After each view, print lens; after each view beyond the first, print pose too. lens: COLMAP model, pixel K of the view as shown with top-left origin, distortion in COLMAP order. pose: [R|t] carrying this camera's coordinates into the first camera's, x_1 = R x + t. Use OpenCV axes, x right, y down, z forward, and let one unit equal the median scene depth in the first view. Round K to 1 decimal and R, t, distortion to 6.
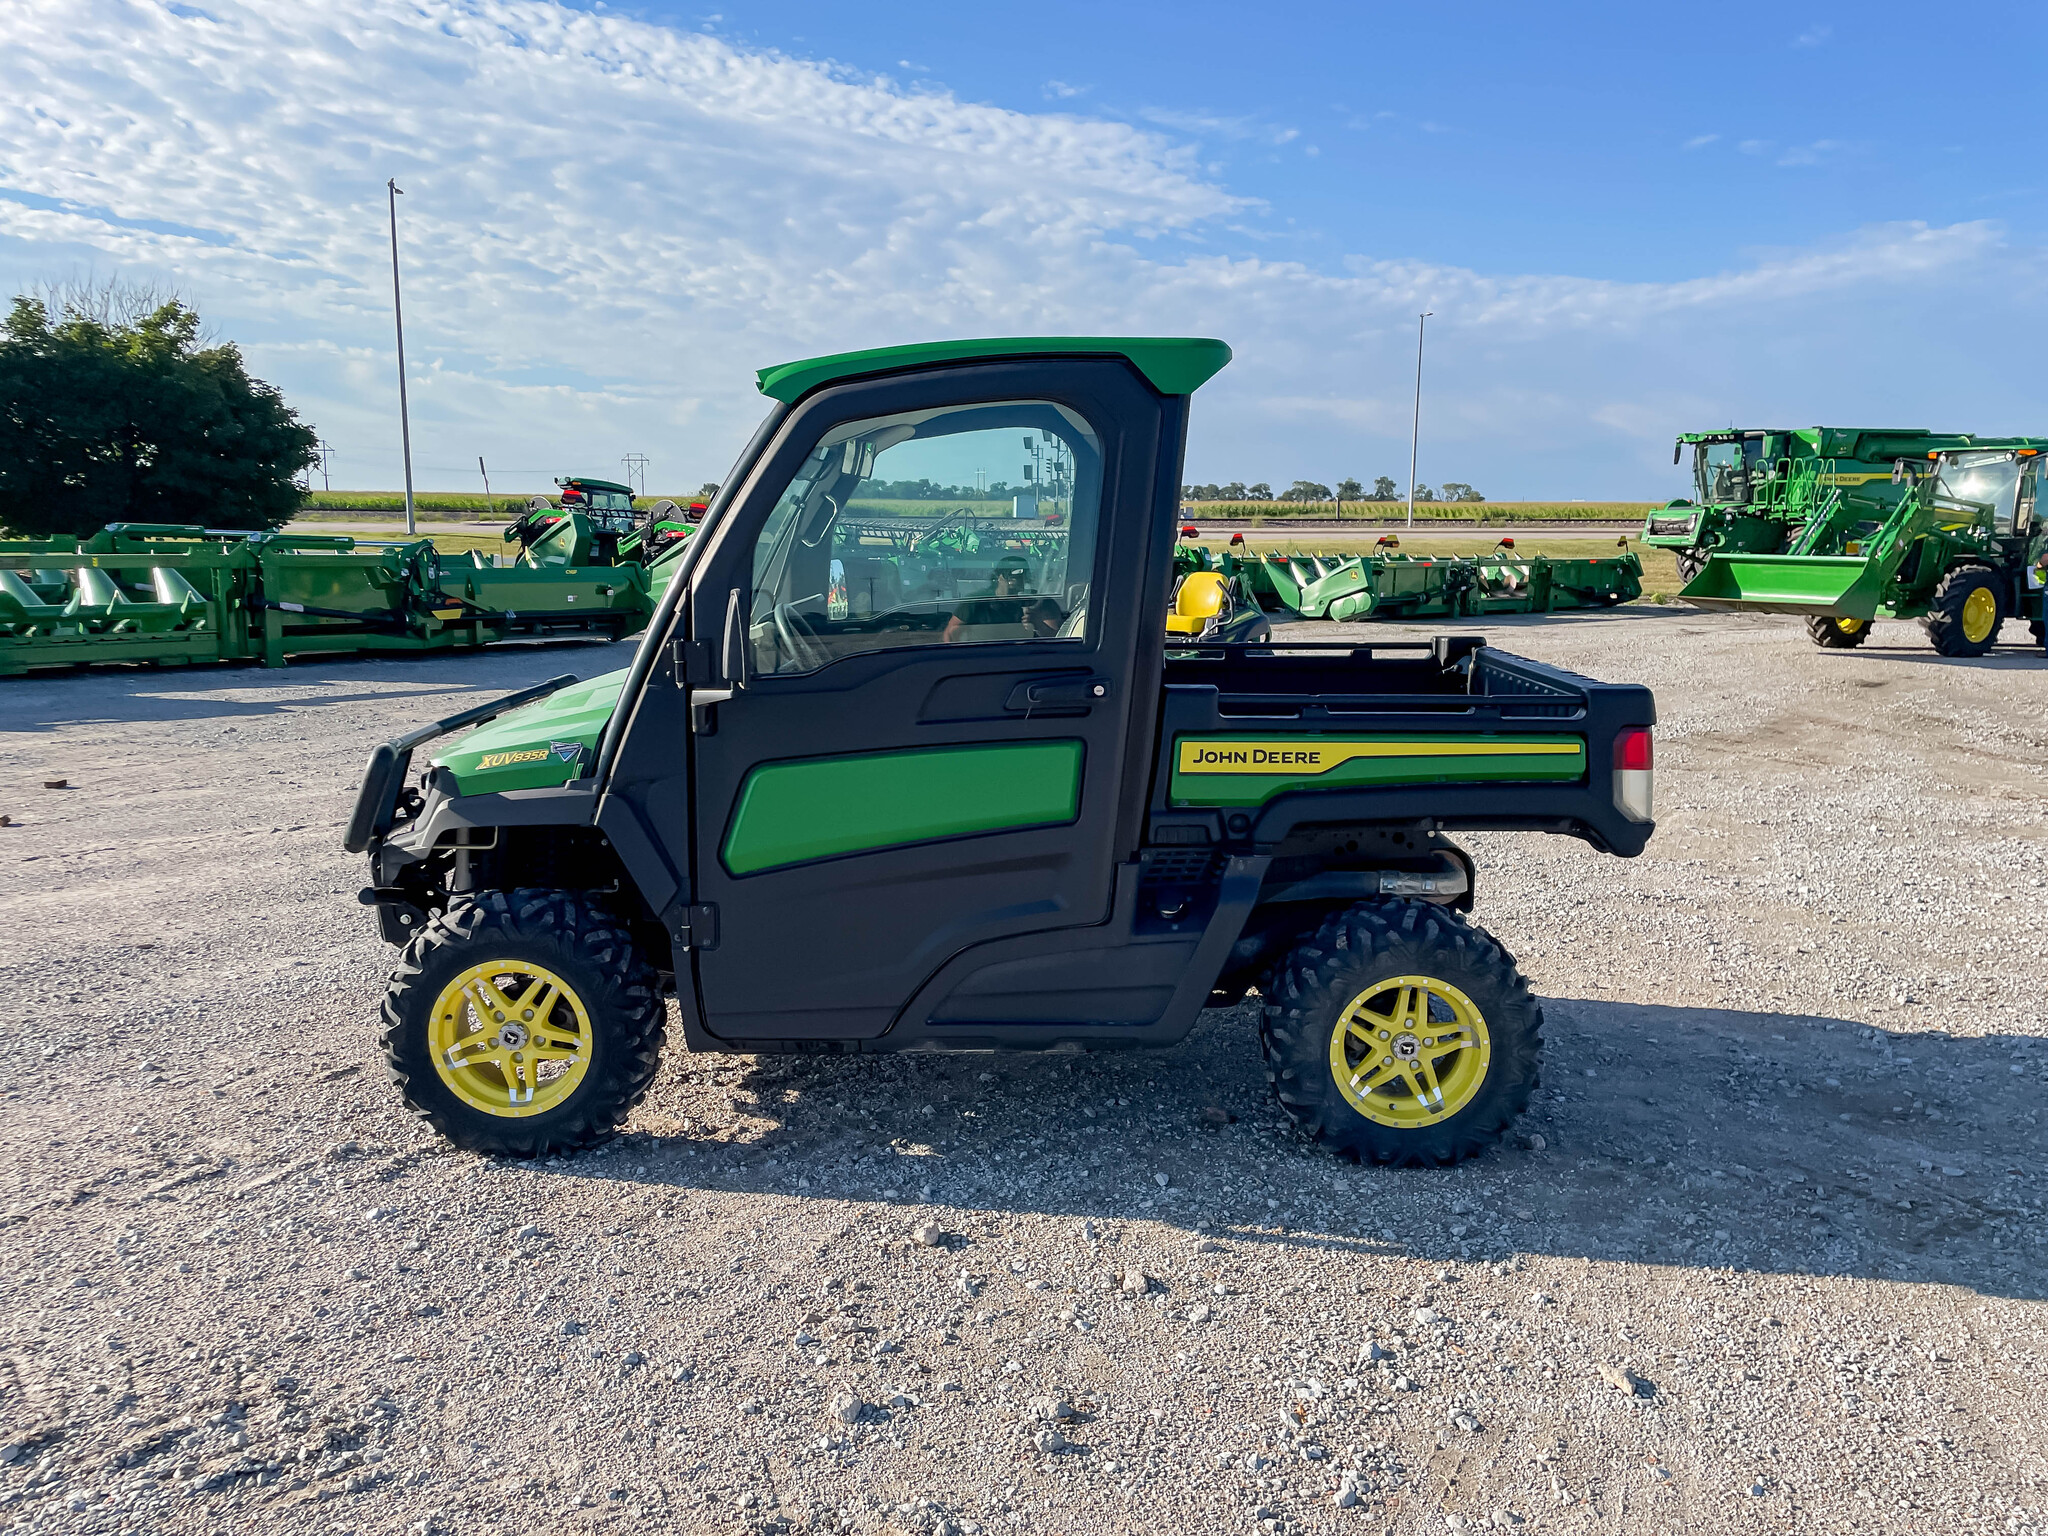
lens RADIAL K [[1567.3, 0, 1046.7], [0, 1567.3, 748.4], [0, 0, 1]] dist [0.091799, -0.123267]
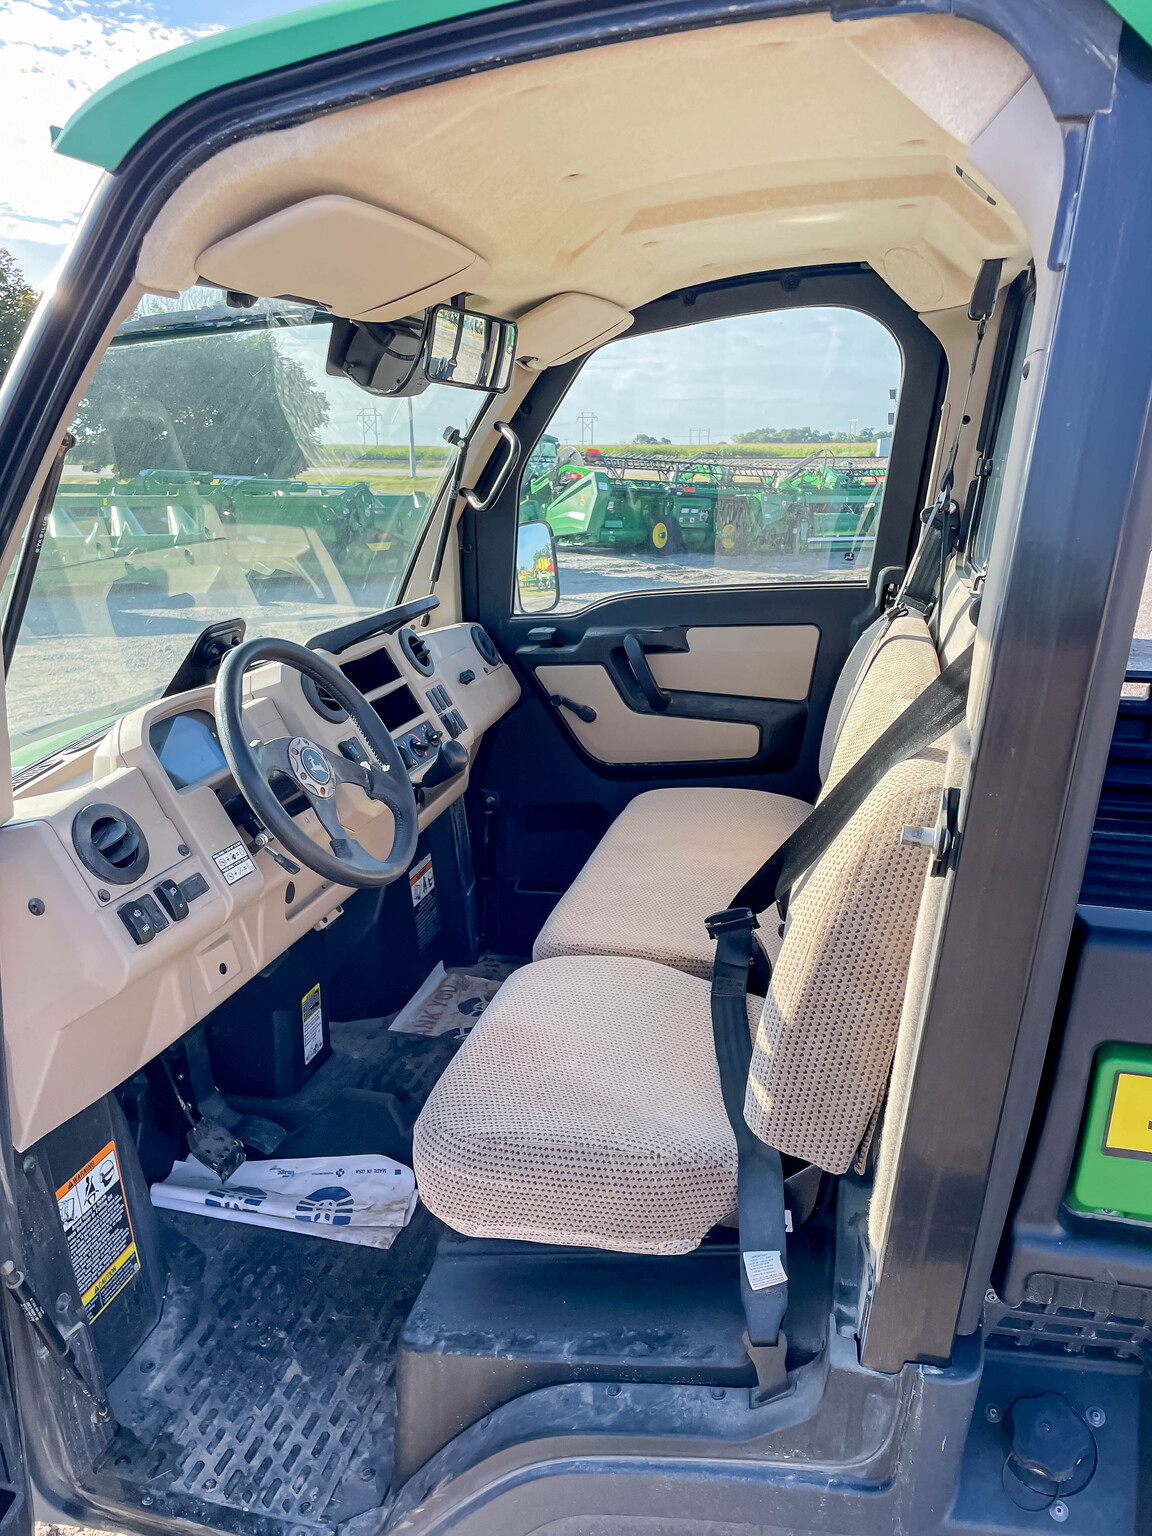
lens RADIAL K [[1171.2, 0, 576.0], [0, 1171.2, 768.0], [0, 0, 1]] dist [0.086435, -0.124151]
pose [[0.965614, 0.055999, -0.253879, 0.006414], [-0.027625, 0.993099, 0.113979, -0.022838], [0.258509, -0.103046, 0.960497, 0.155045]]
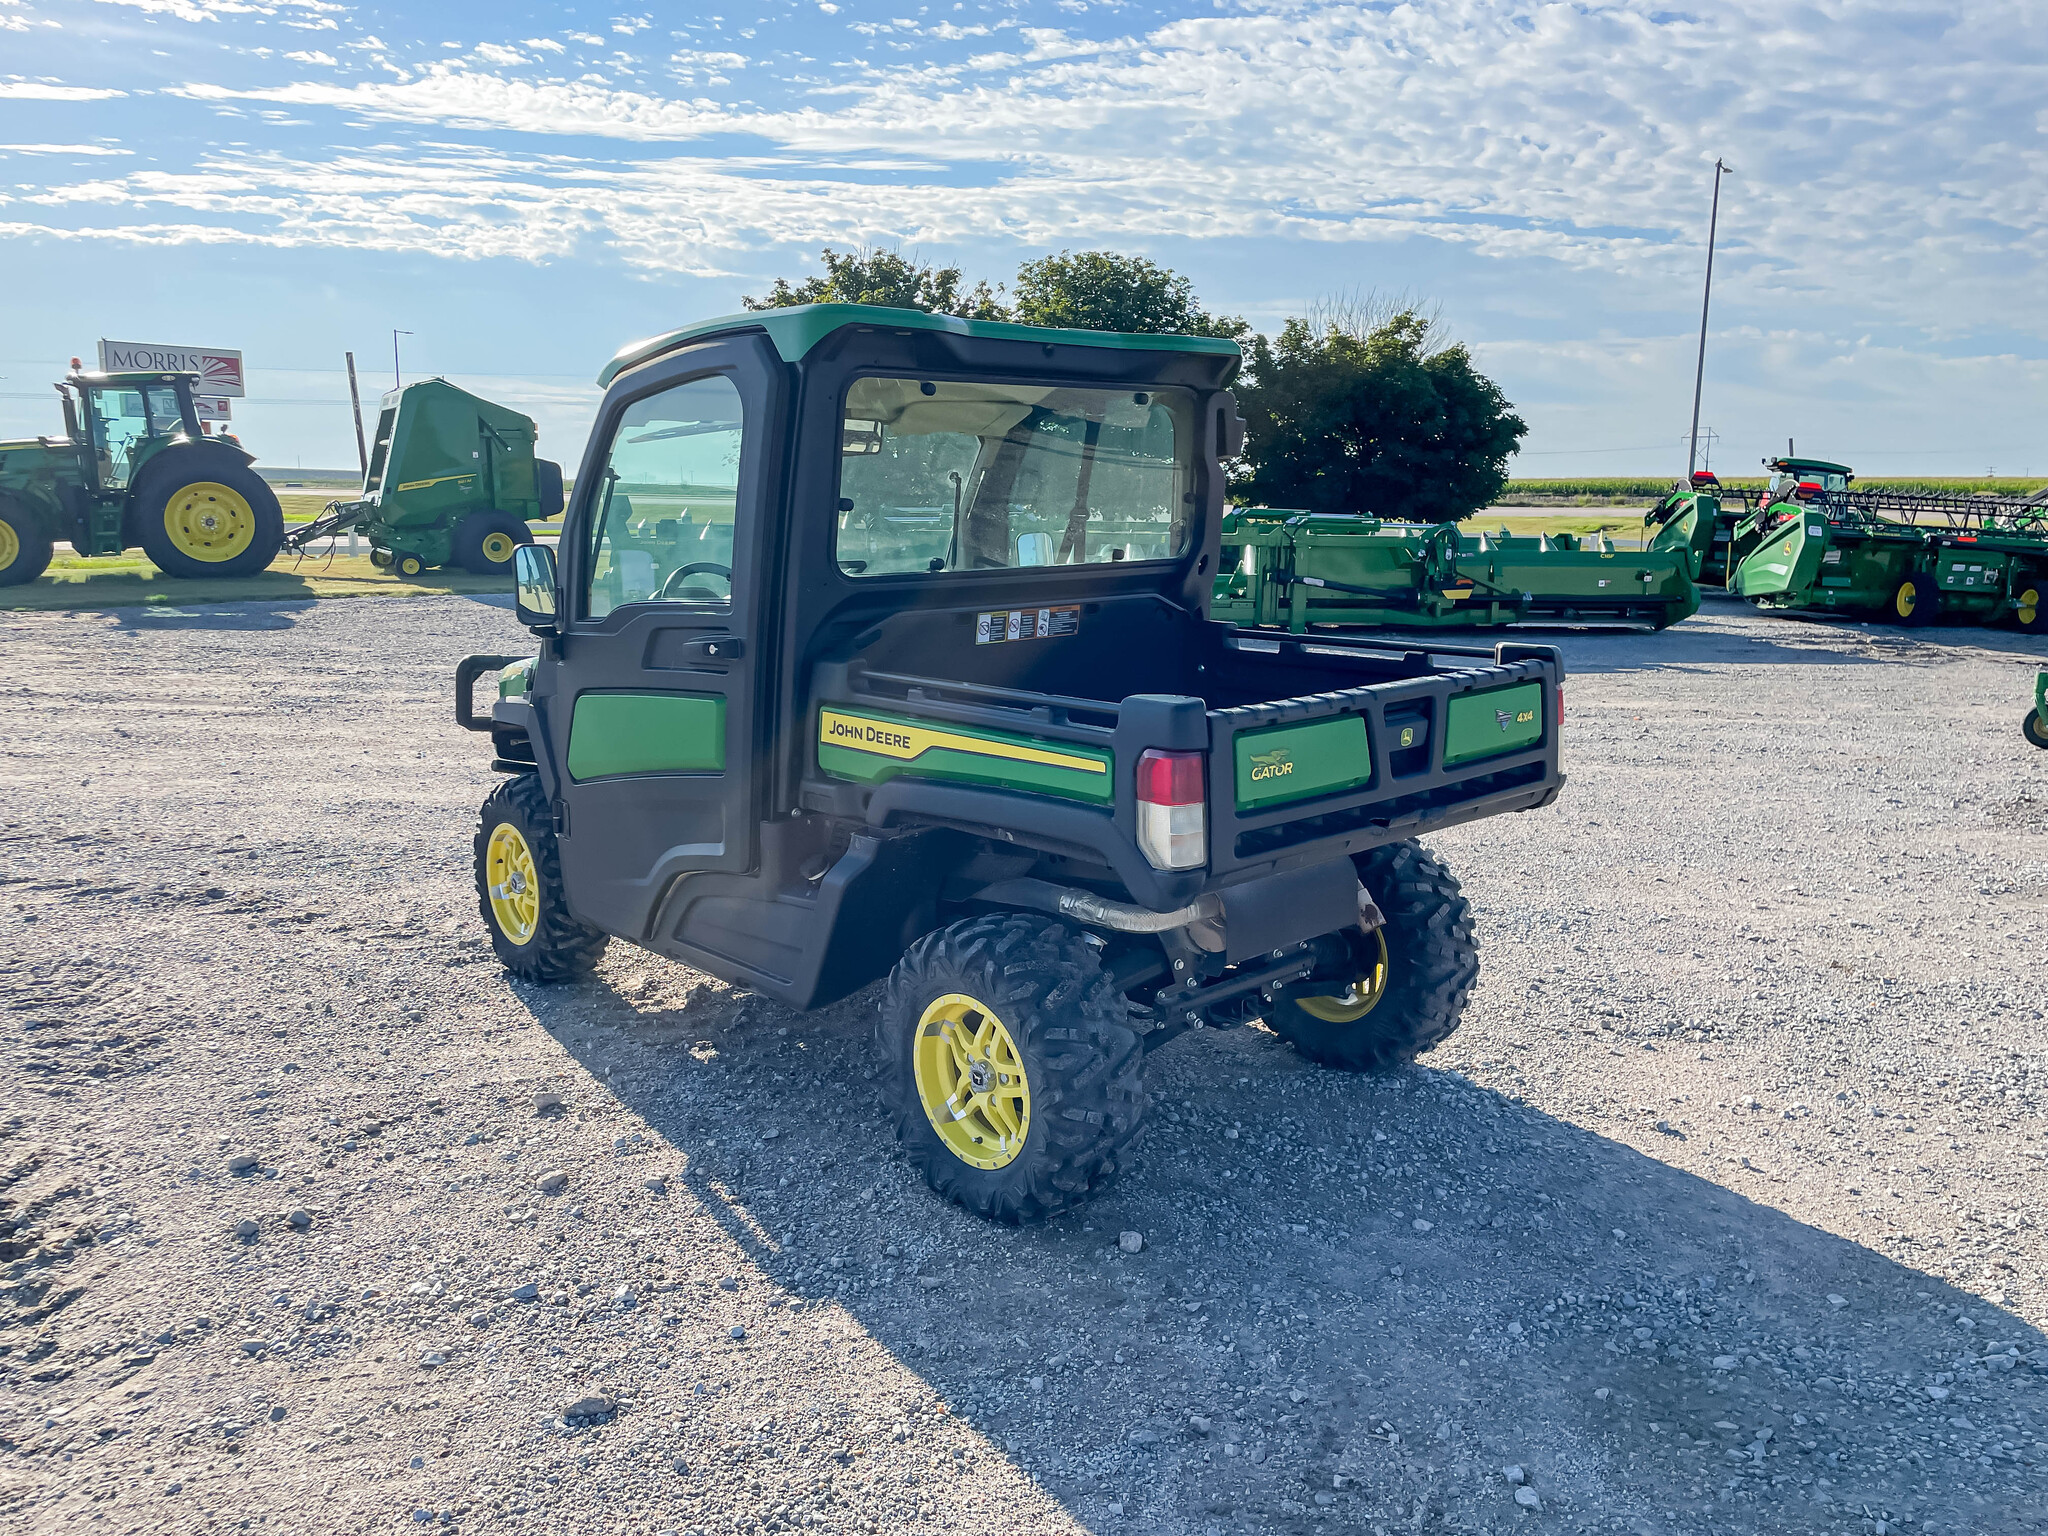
lens RADIAL K [[1561.6, 0, 1024.0], [0, 1561.6, 768.0], [0, 0, 1]] dist [0.086435, -0.124151]
pose [[0.663057, 0.125022, -0.738055, 0.211609], [-0.109523, 0.991547, 0.069569, -0.012025], [0.740514, 0.034706, 0.671144, 0.099474]]
